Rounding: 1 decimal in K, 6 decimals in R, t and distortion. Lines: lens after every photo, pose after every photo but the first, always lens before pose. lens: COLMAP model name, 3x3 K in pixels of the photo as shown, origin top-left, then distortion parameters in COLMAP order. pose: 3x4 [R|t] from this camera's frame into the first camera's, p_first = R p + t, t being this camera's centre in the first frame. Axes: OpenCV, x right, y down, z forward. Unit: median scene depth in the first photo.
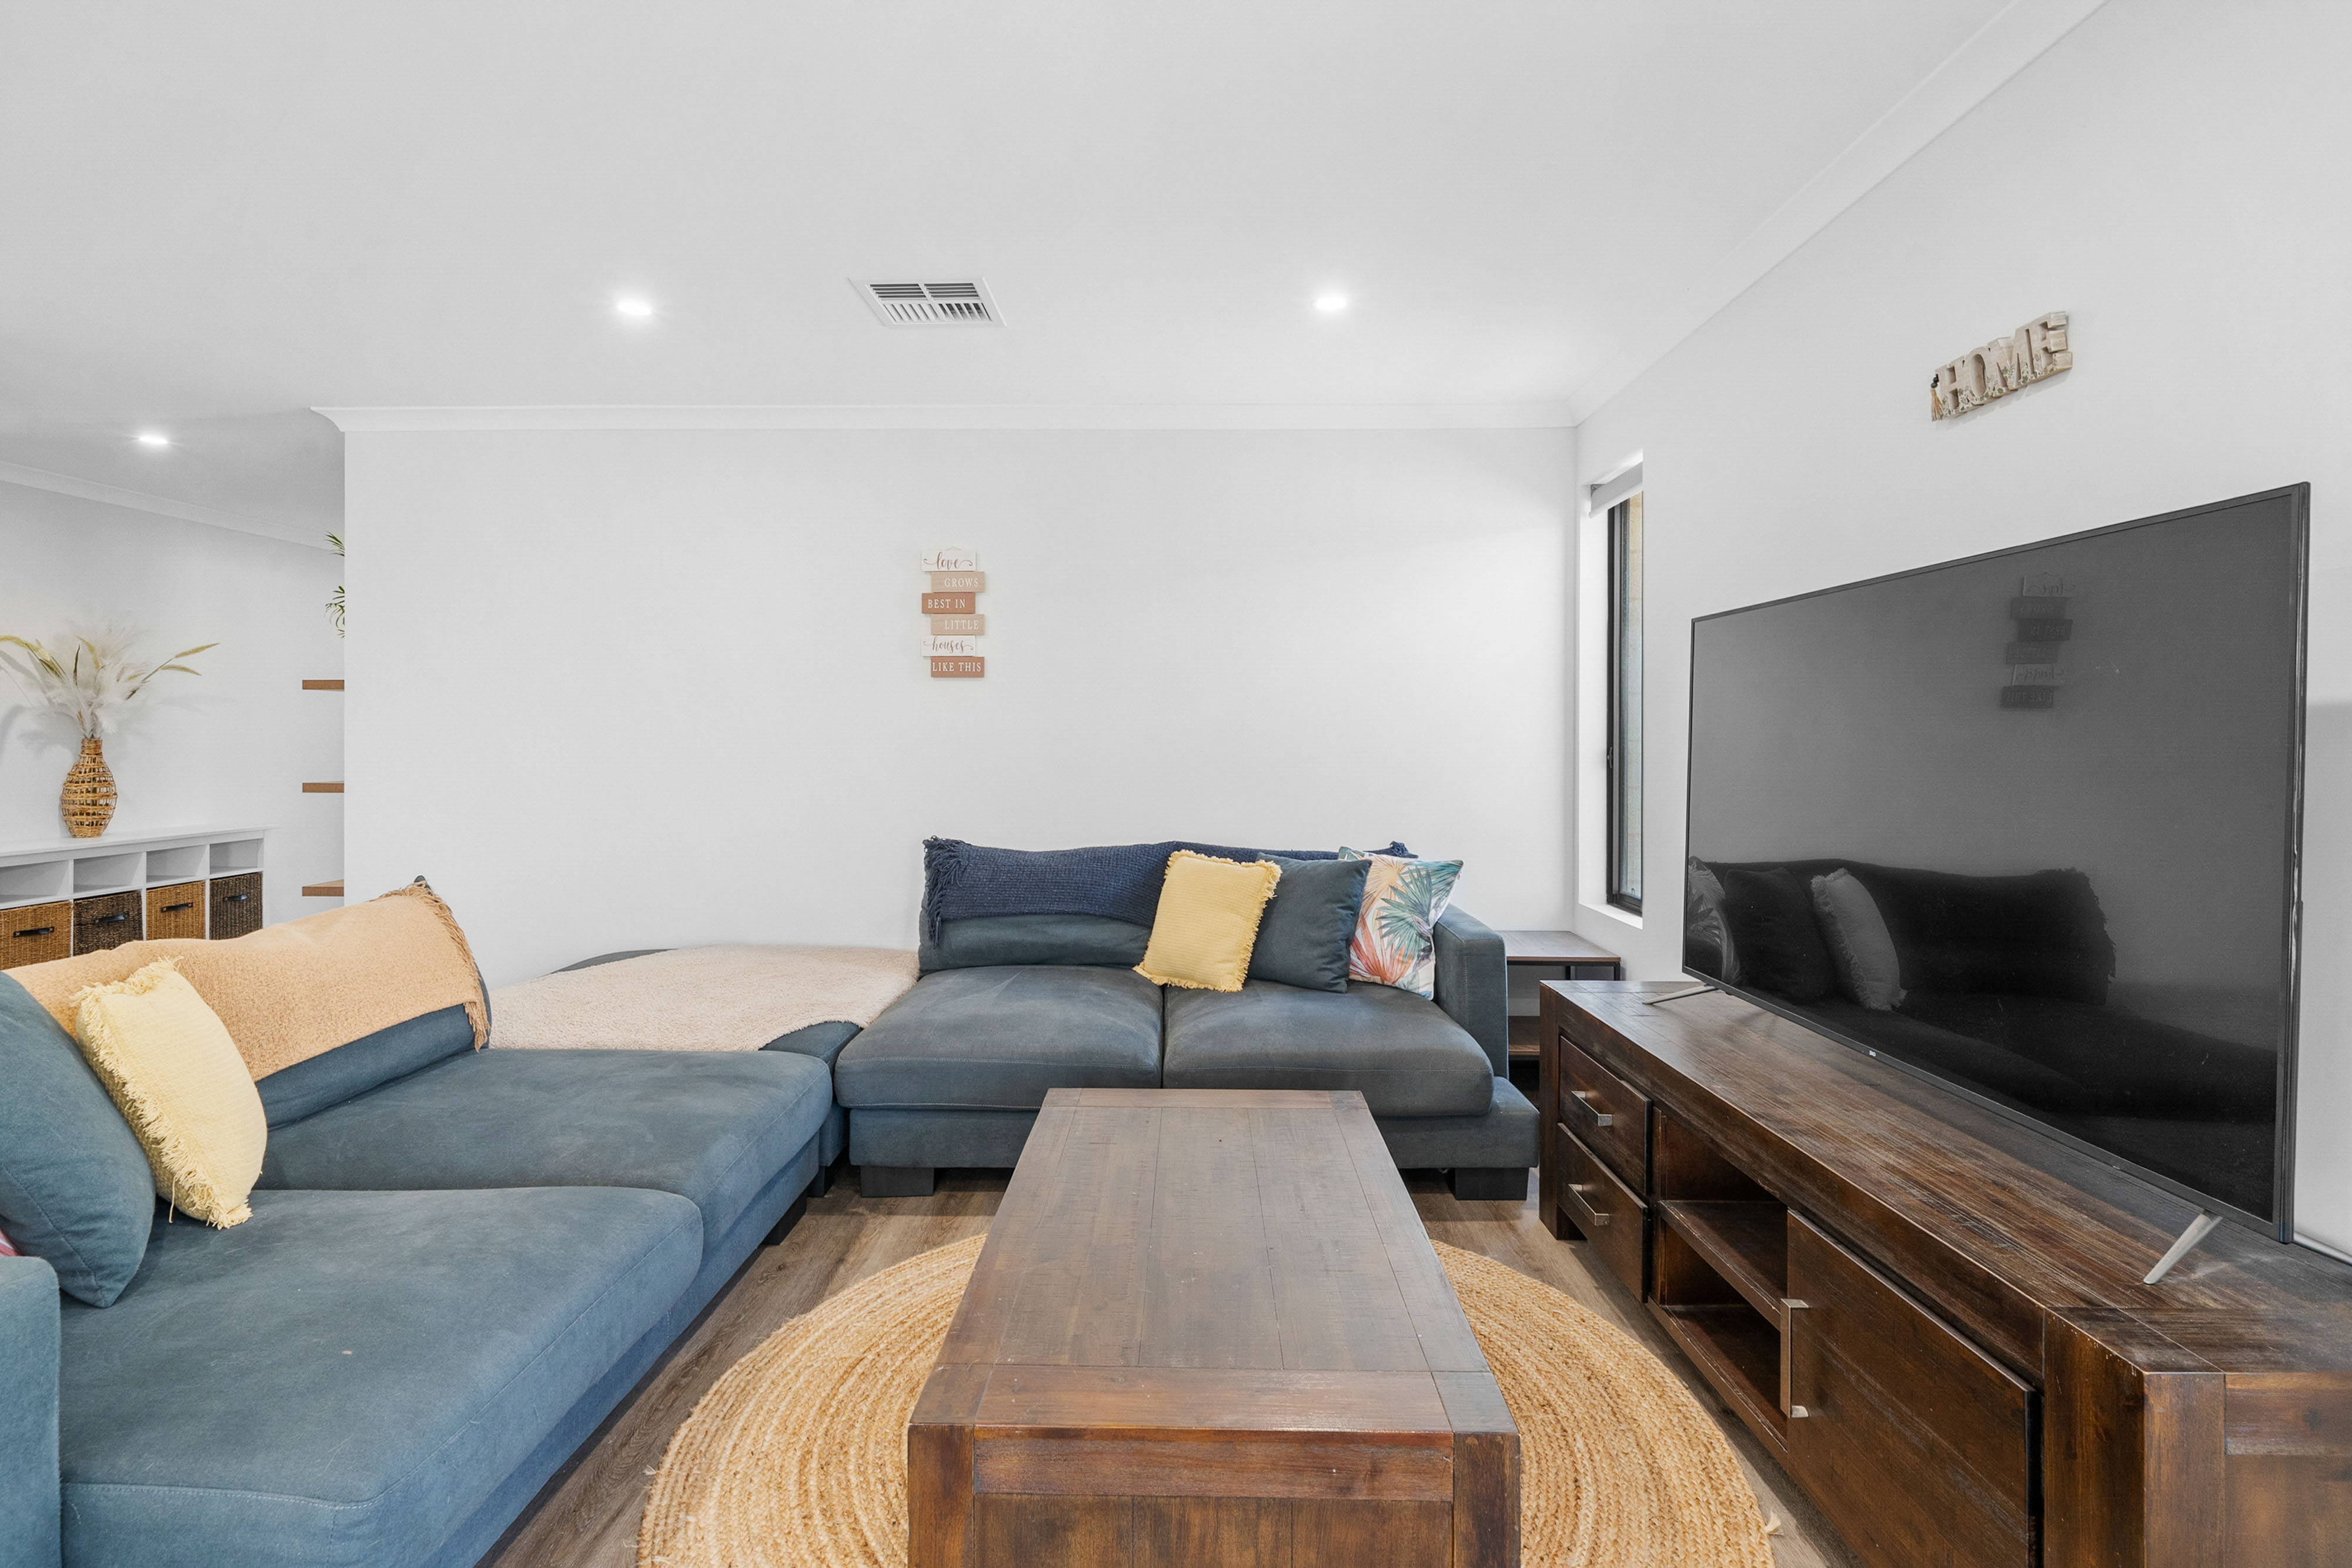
lens RADIAL K [[1140.3, 0, 1200.6], [0, 1140.3, 751.7], [0, 0, 1]] dist [0.002534, 0.000633]
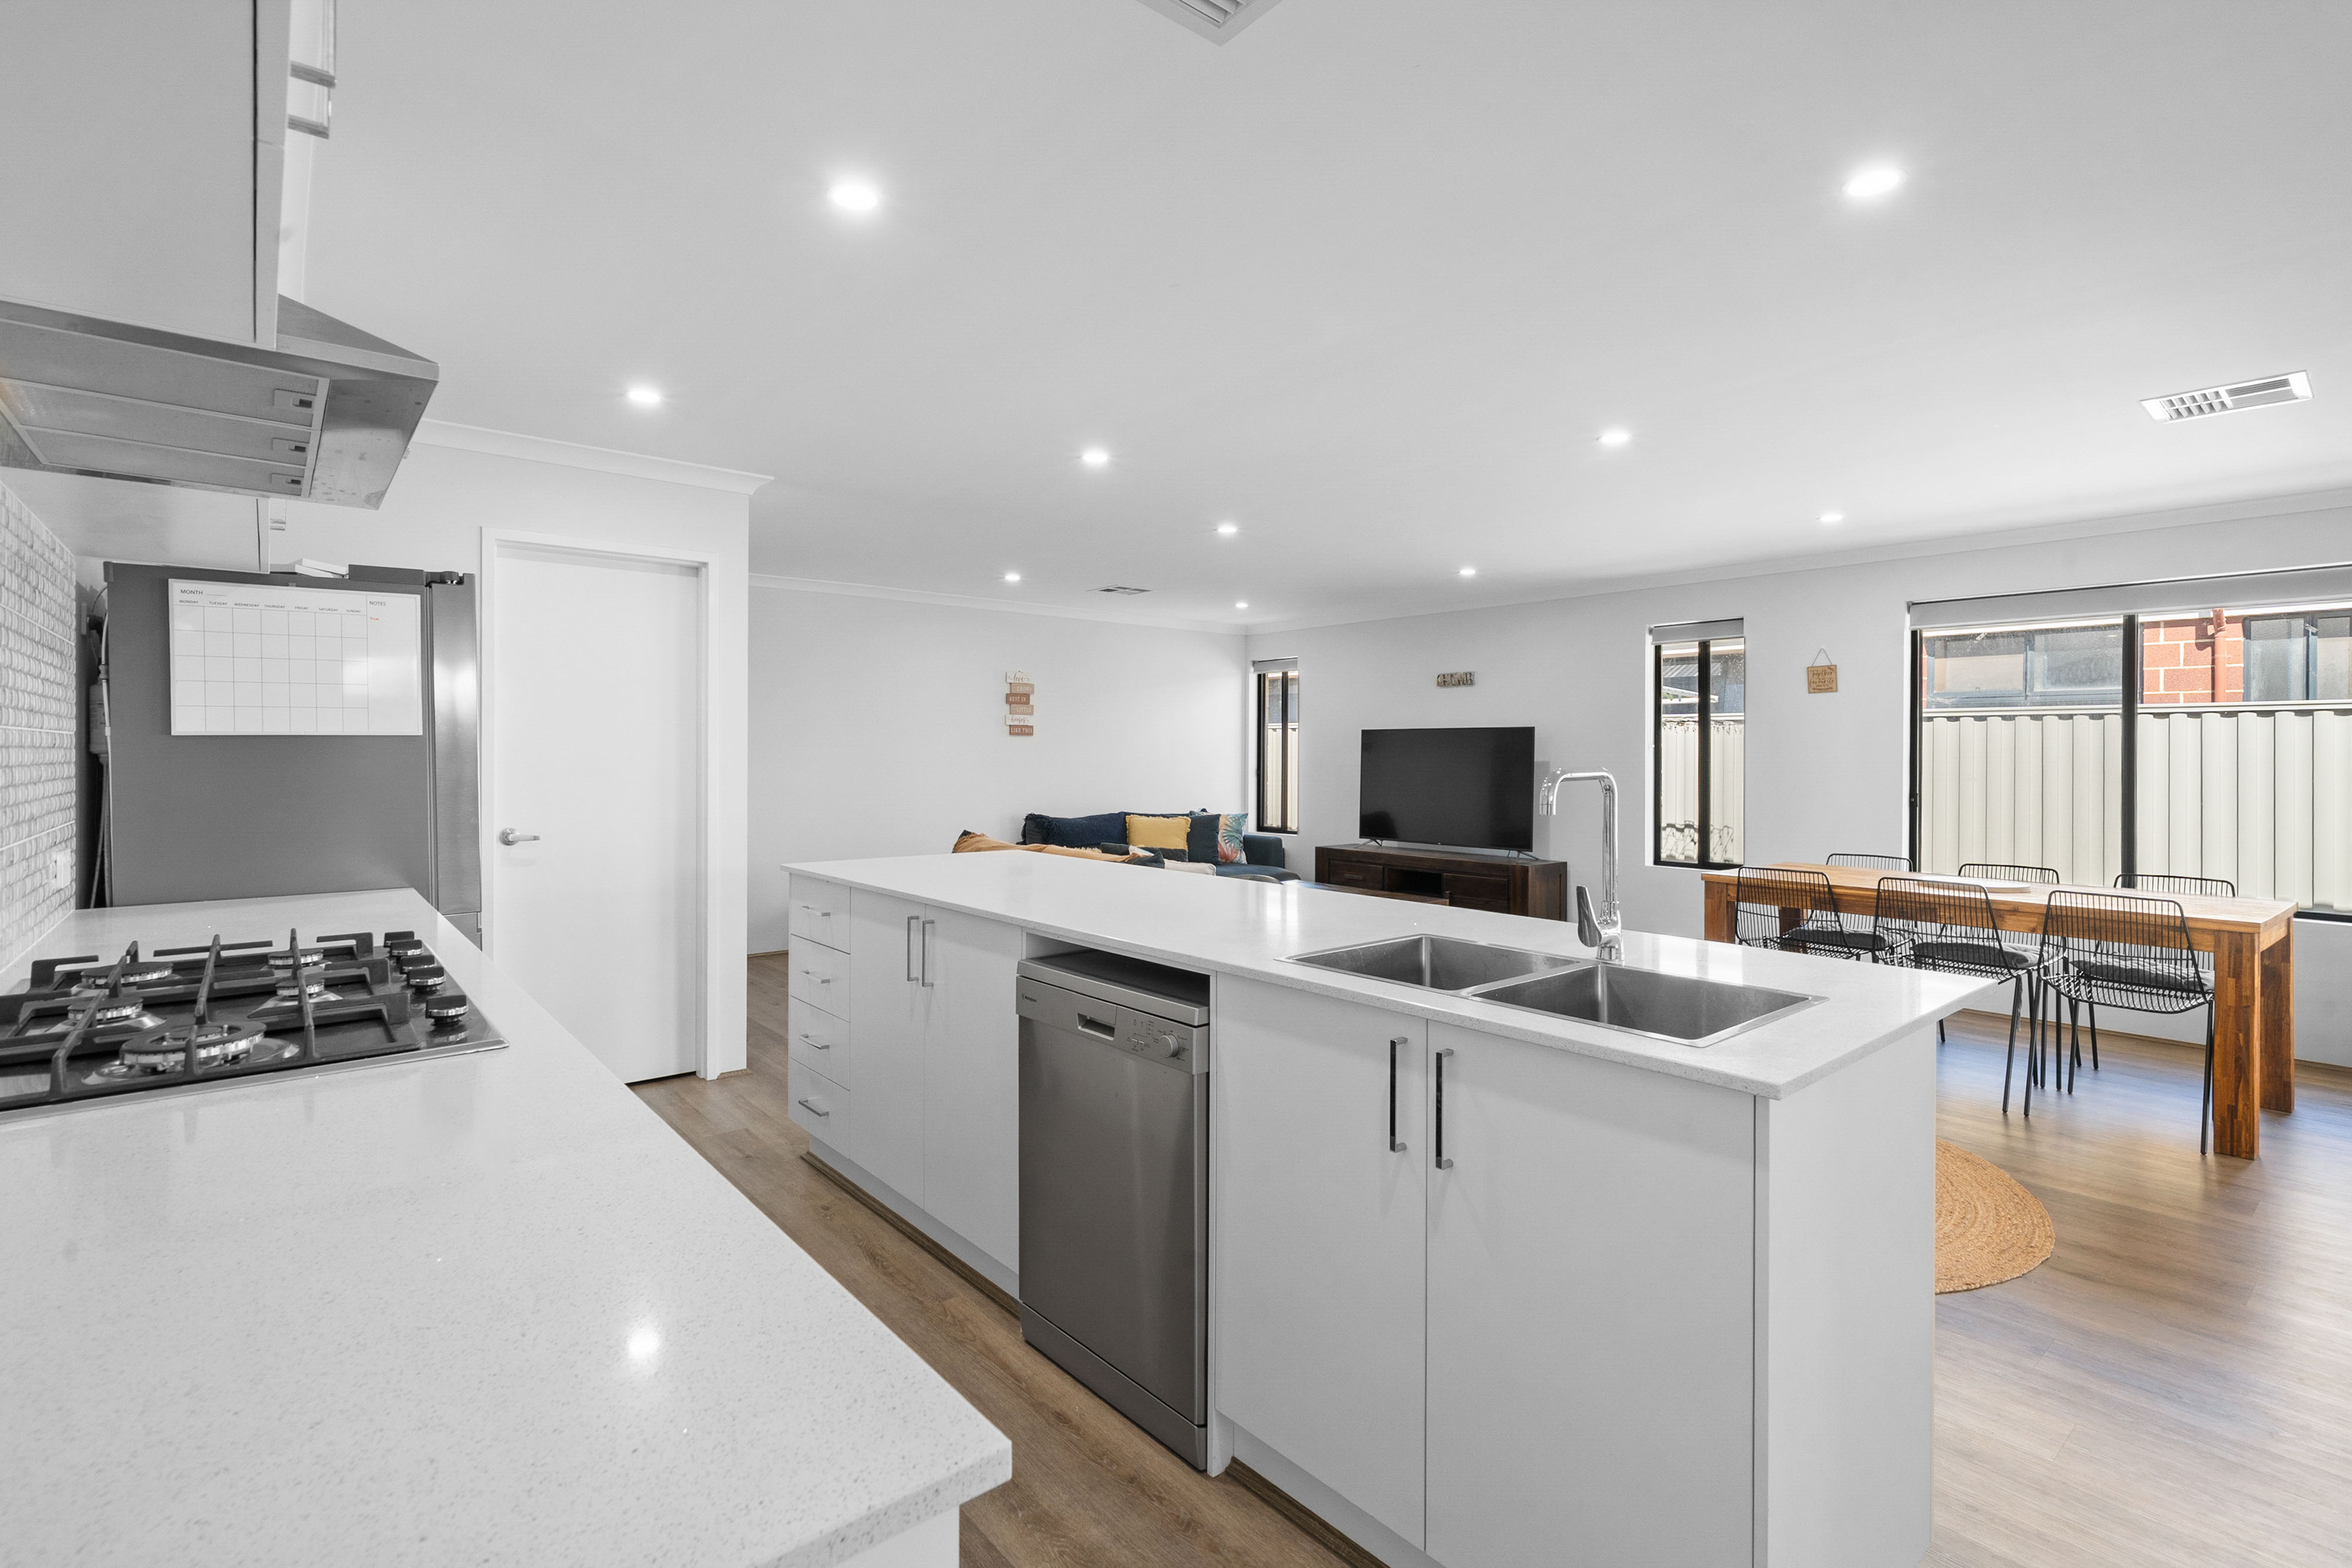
lens RADIAL K [[1094.2, 0, 1163.1], [0, 1094.2, 764.4], [0, 0, 1]] dist [0.001036, 0.000075]
pose [[0.778964, -0.003976, 0.627057, -1.372420], [0.005715, 0.999983, -0.000758, -0.011461], [-0.627043, 0.004174, 0.778973, -0.751785]]
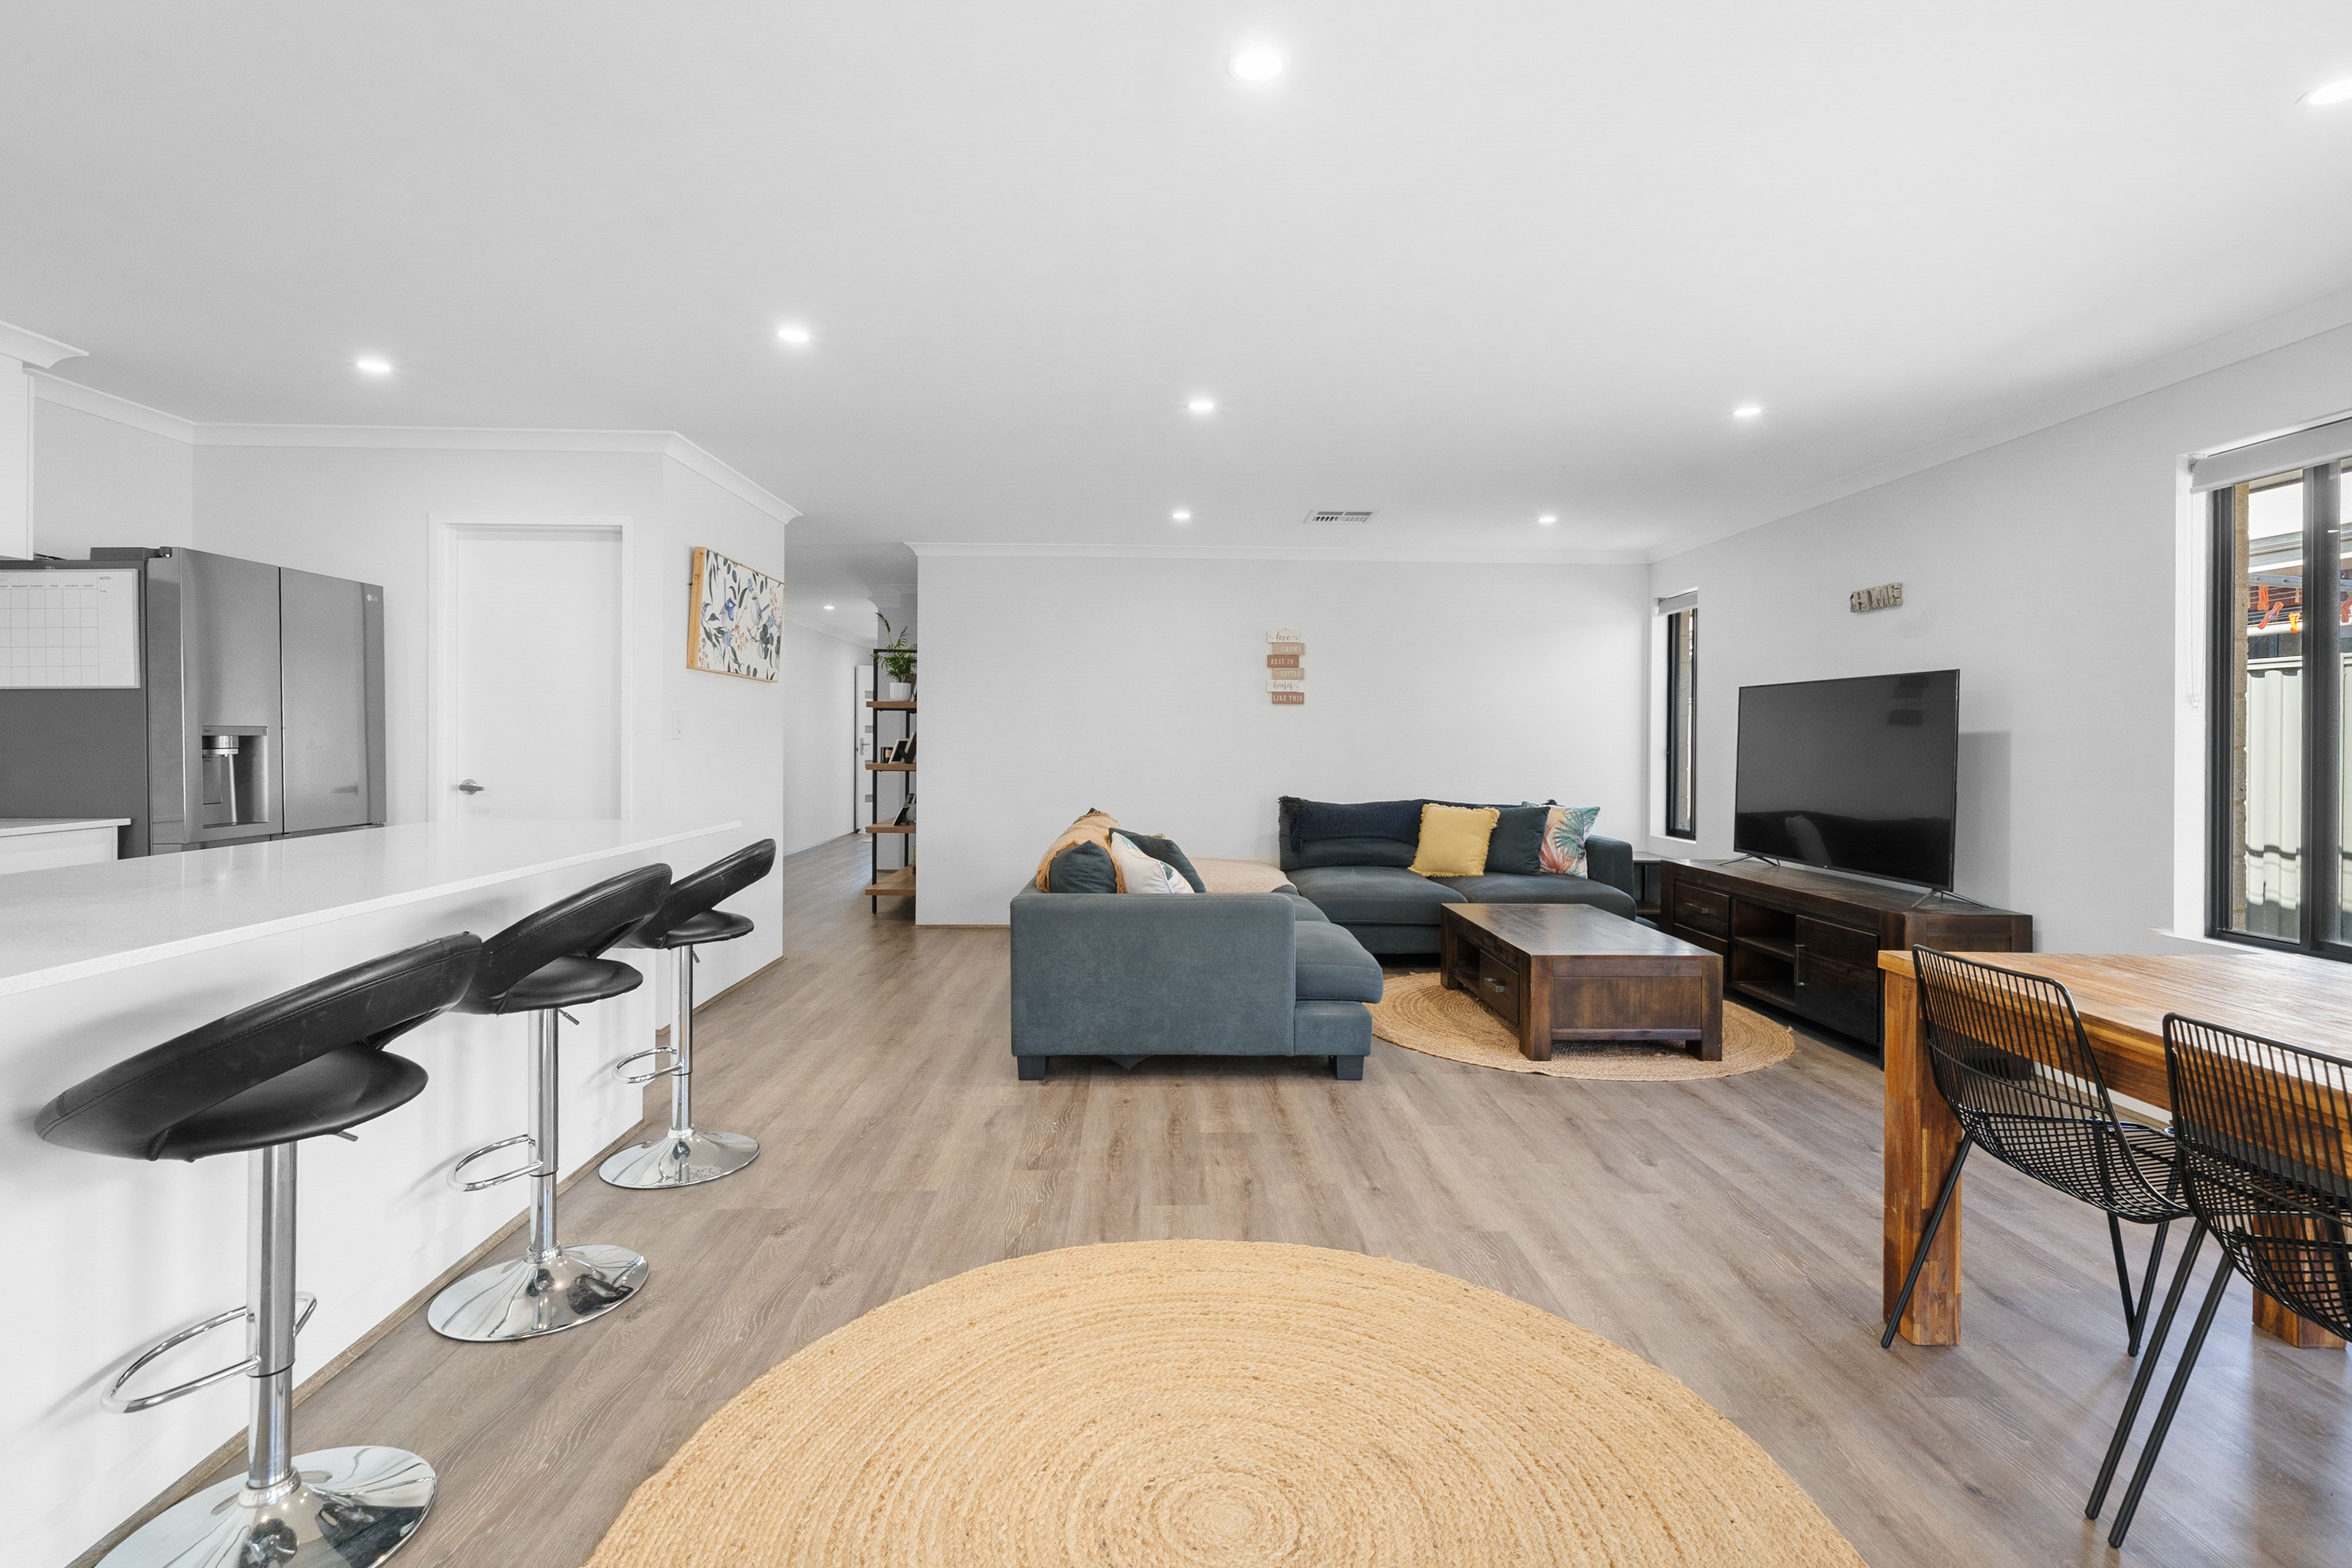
lens RADIAL K [[1115.8, 0, 1147.1], [0, 1115.8, 754.8], [0, 0, 1]] dist [-0.004371, -0.000787]
pose [[0.999942, 0.006987, 0.008161, -0.485090], [-0.006987, 0.999976, -0.000027, 0.014078], [-0.008161, -0.000030, 0.999967, -0.754046]]
